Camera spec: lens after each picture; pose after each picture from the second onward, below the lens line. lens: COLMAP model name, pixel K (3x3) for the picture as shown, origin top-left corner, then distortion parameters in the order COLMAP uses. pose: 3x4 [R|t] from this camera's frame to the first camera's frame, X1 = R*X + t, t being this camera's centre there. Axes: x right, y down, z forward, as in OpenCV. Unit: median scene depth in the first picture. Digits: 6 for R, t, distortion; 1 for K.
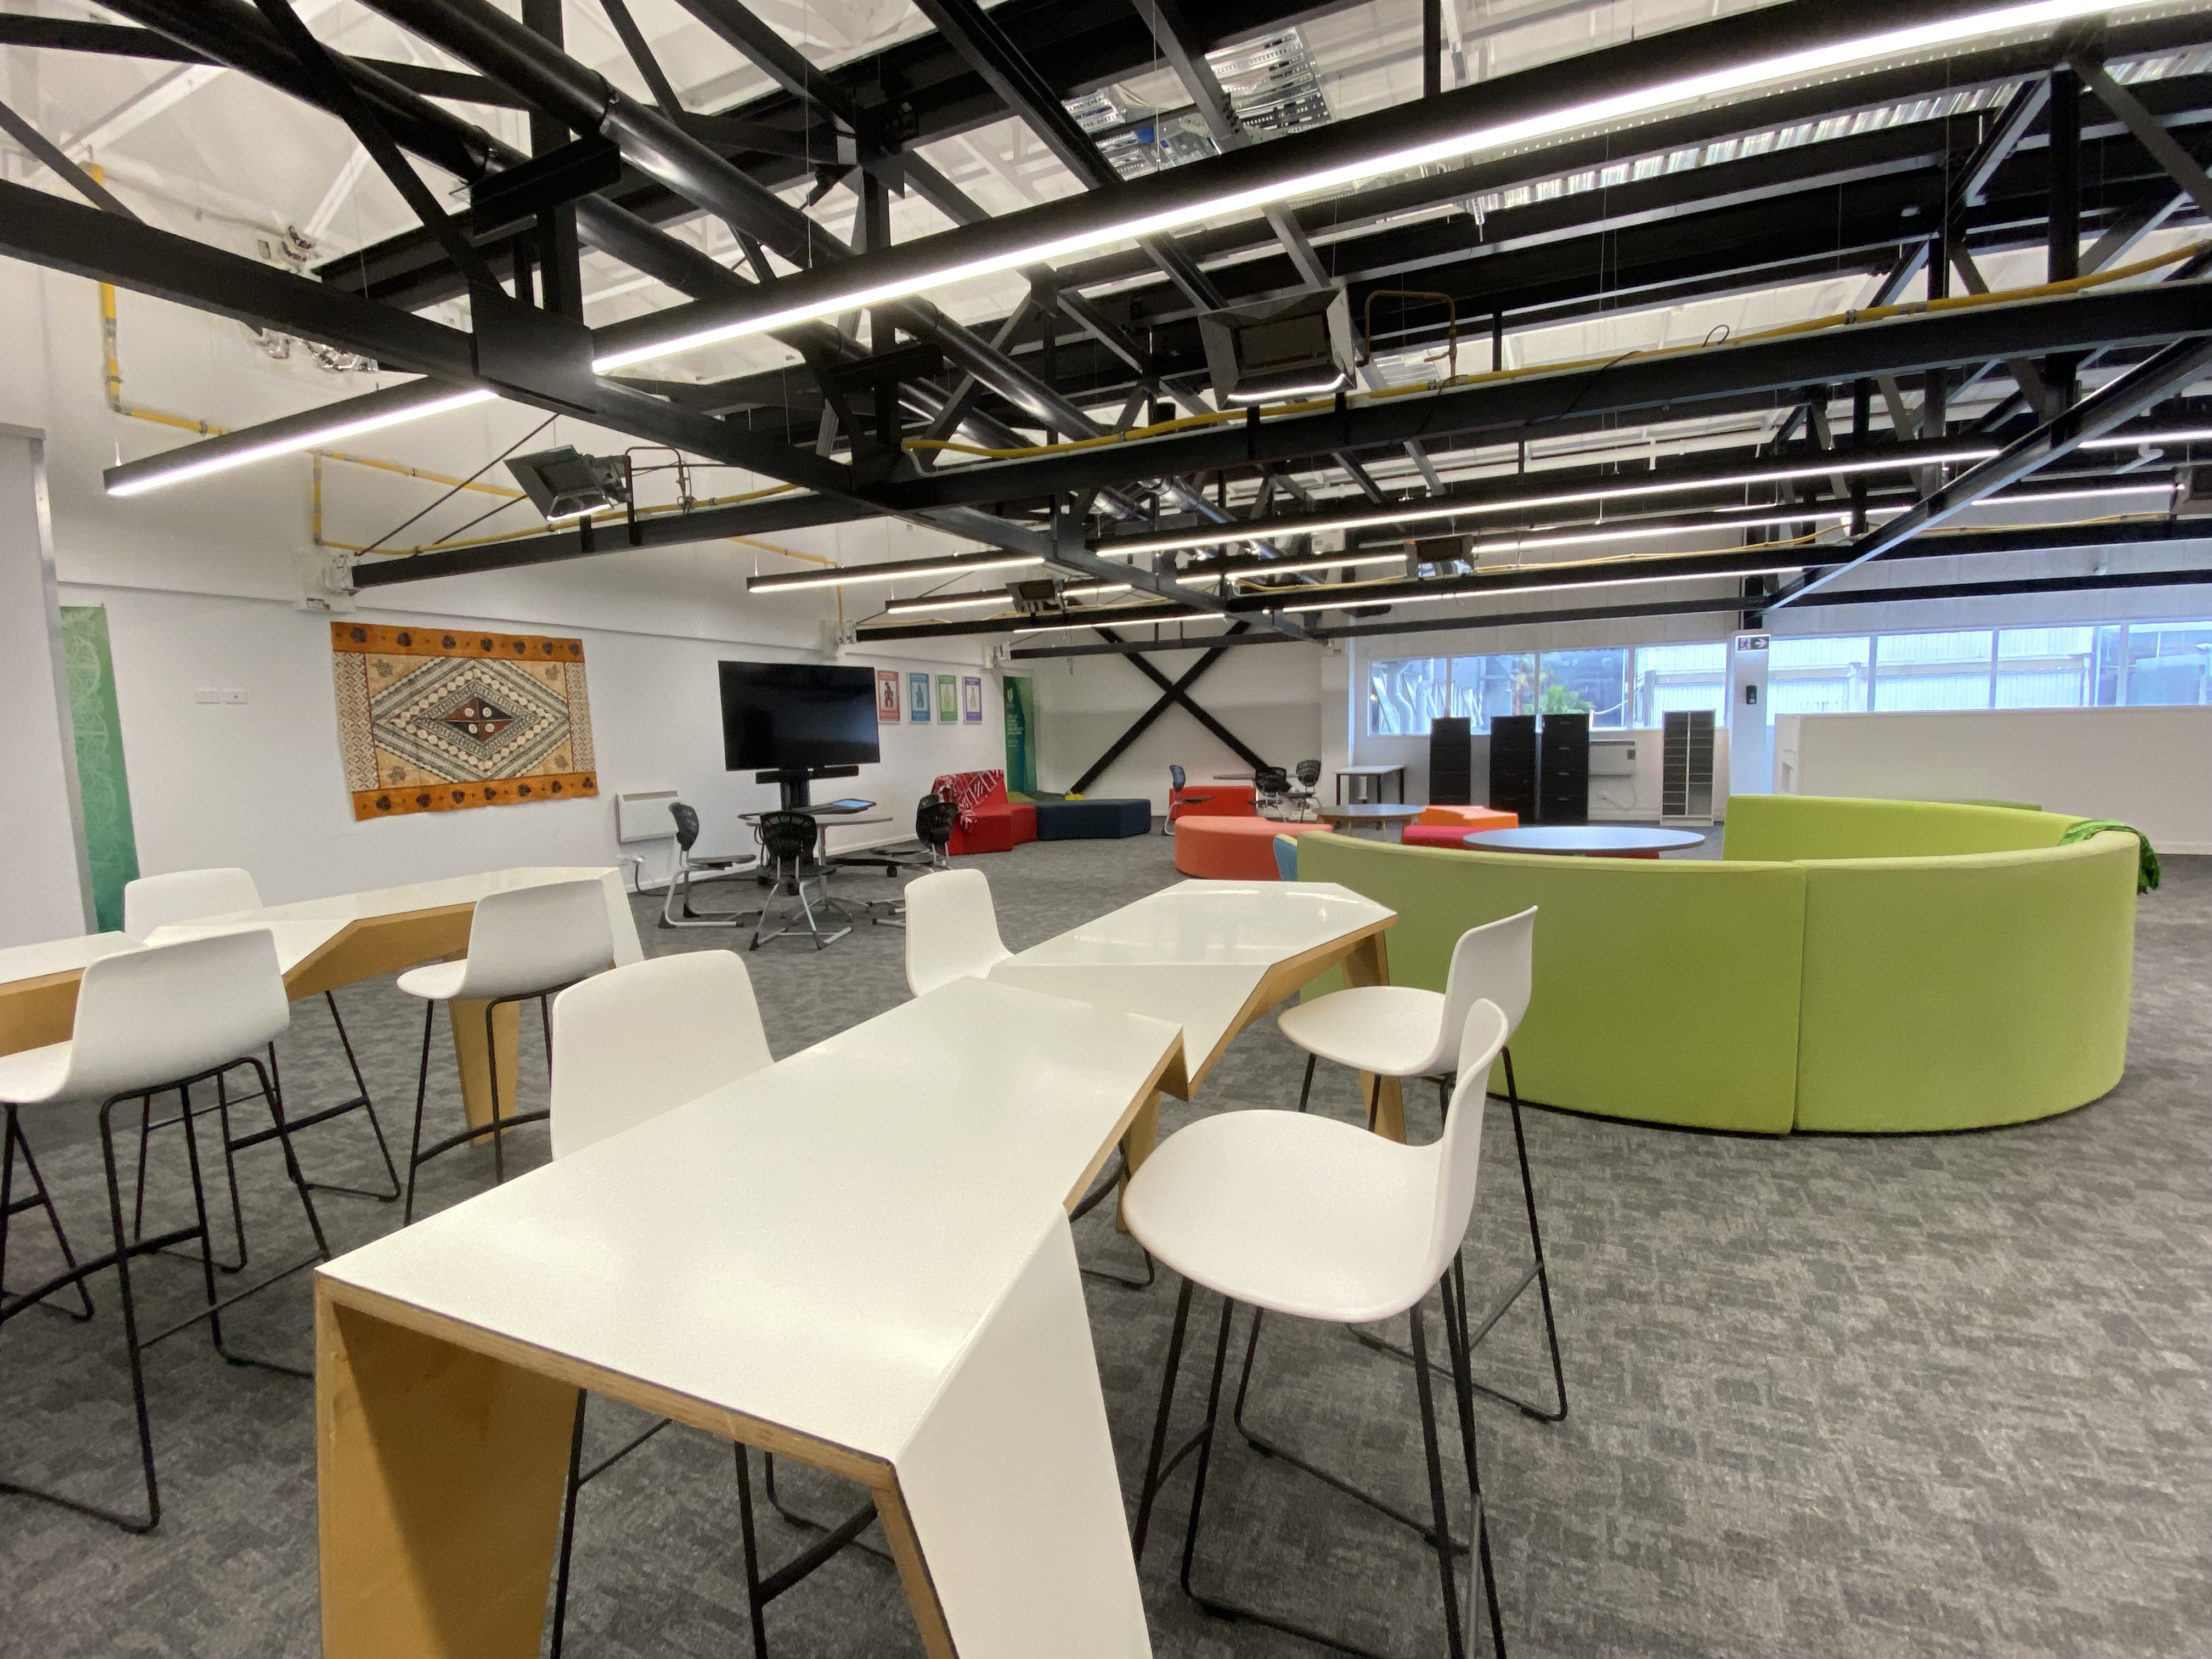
lens RADIAL K [[1020.2, 0, 1106.0], [0, 1020.2, 829.5], [0, 0, 1]] dist [-0.000459, -0.000085]
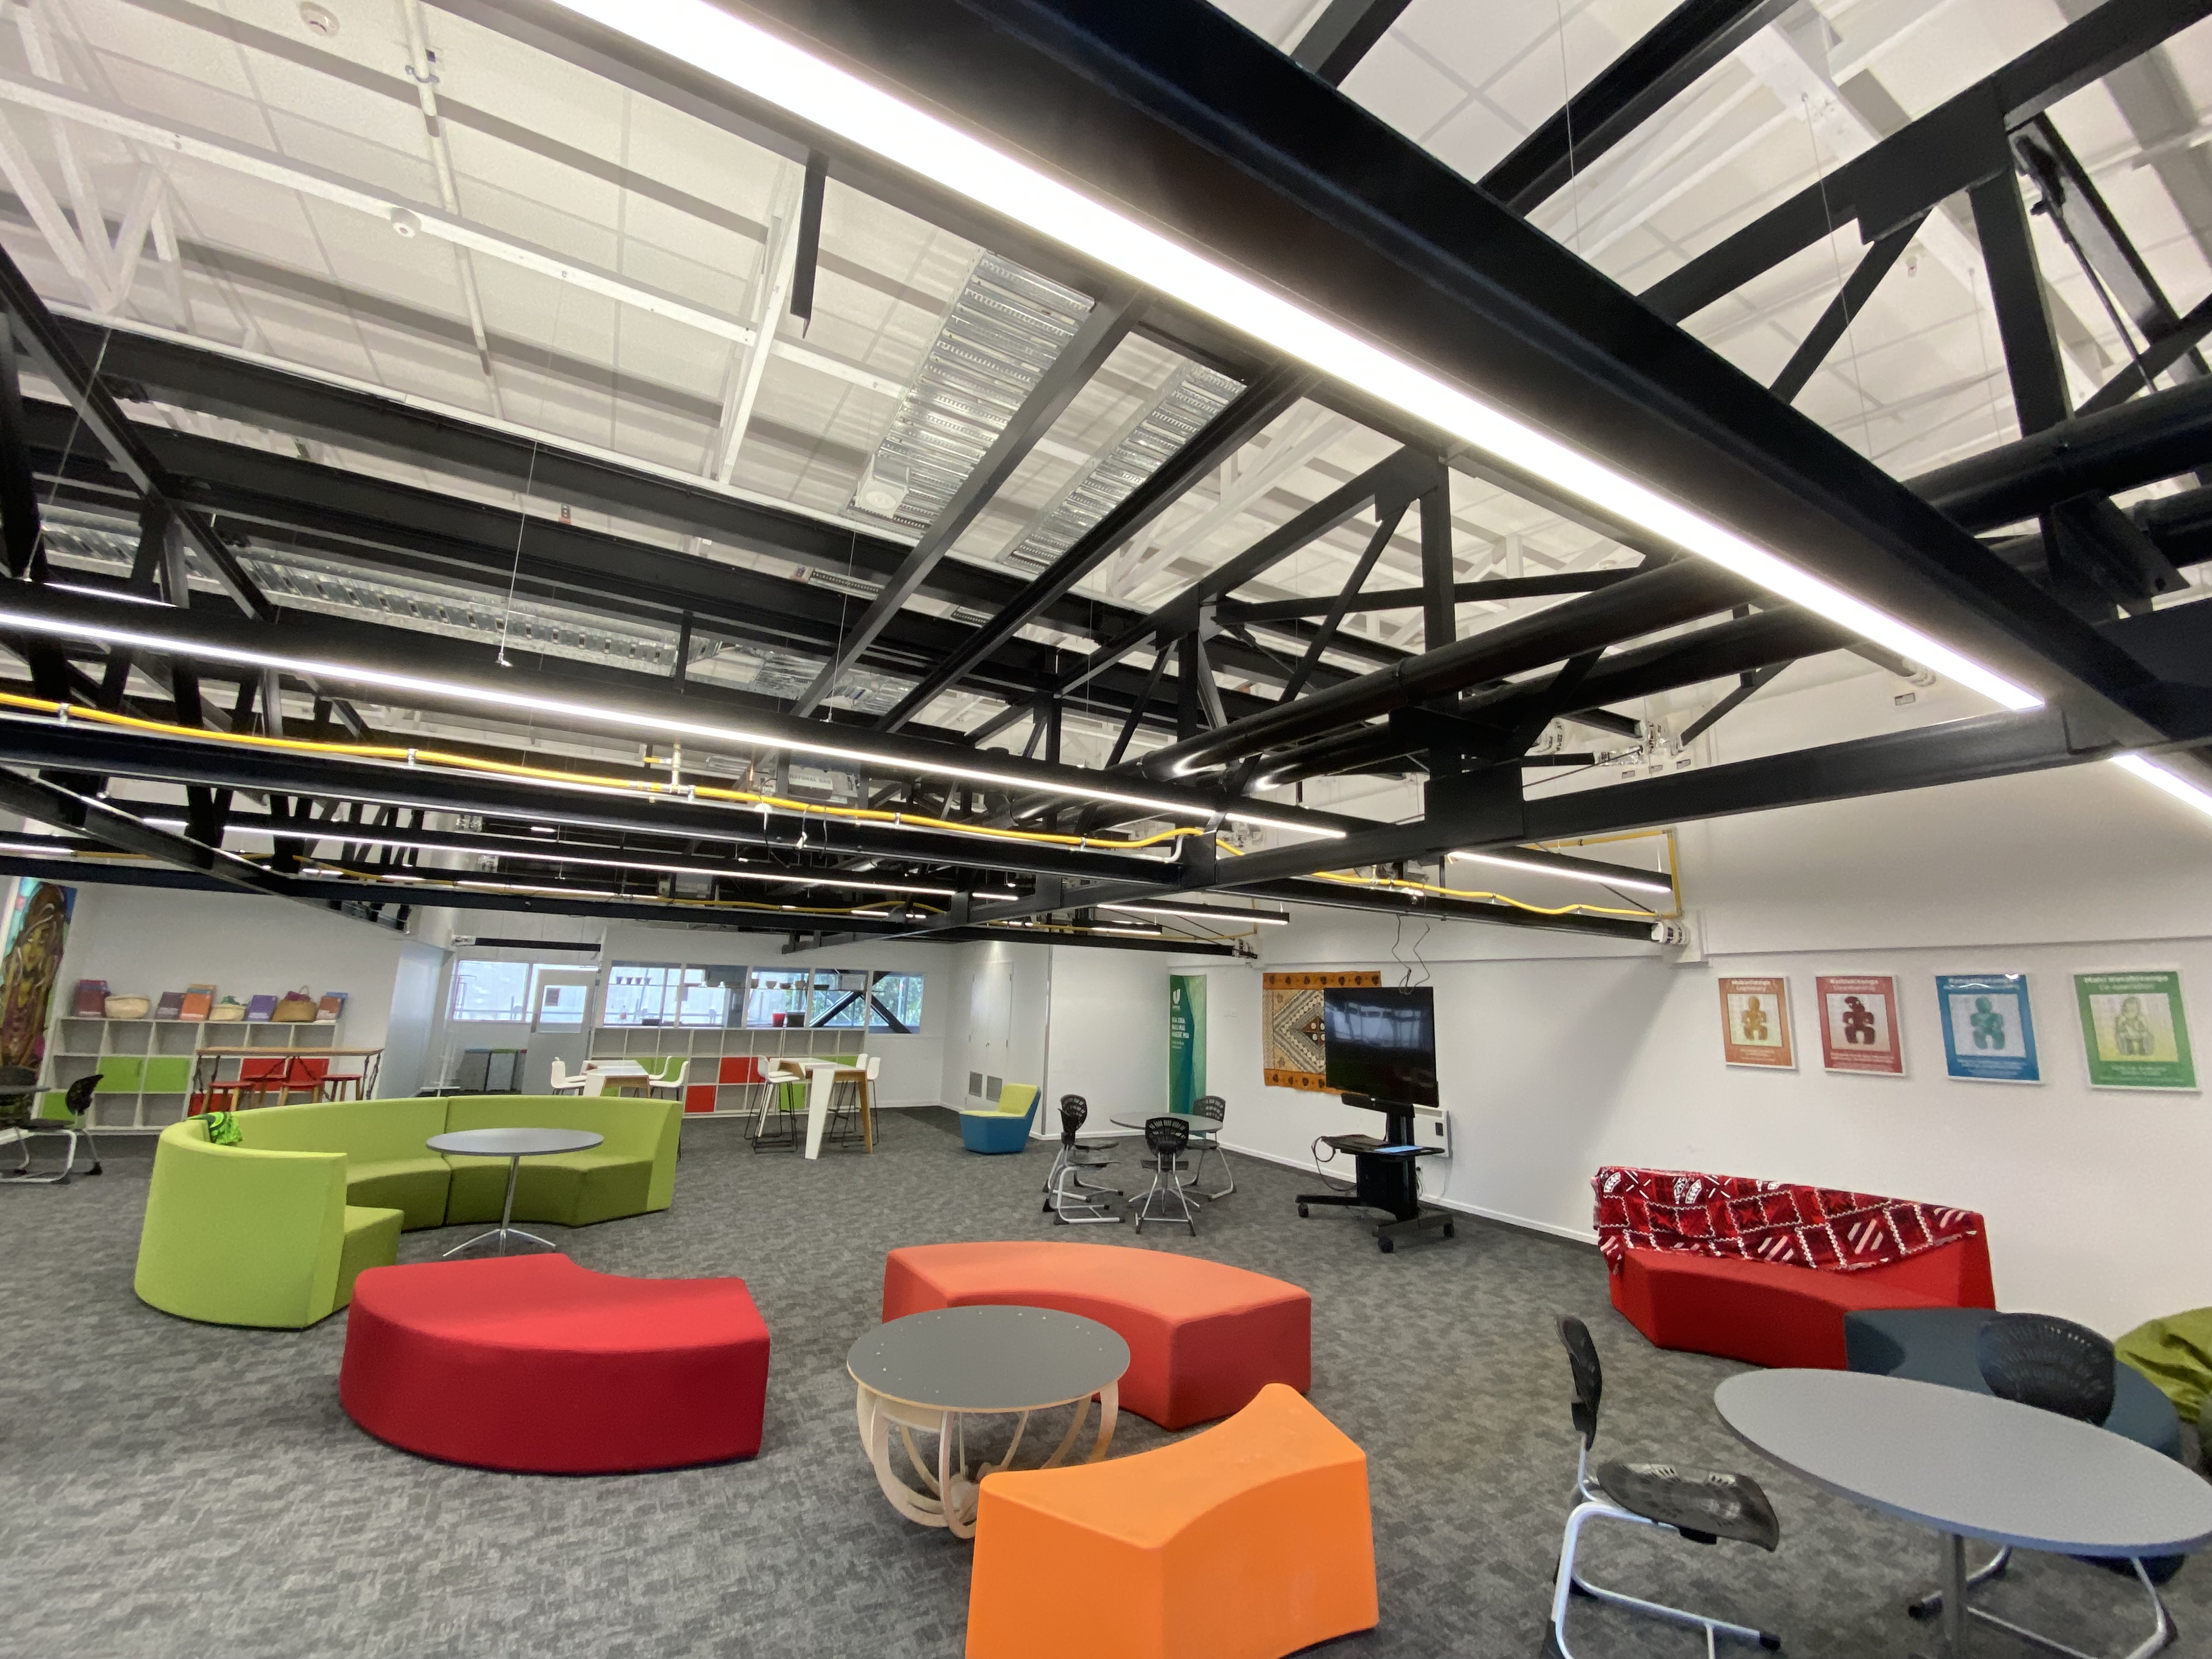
lens RADIAL K [[897.4, 0, 1106.0], [0, 897.4, 829.5], [0, 0, 1]] dist [-0.000850, -0.000123]
pose [[-0.576666, -0.139087, -0.805054, 0.668072], [-0.089266, 0.990229, -0.107137, -0.233955], [0.812089, 0.010082, -0.583447, 1.530225]]
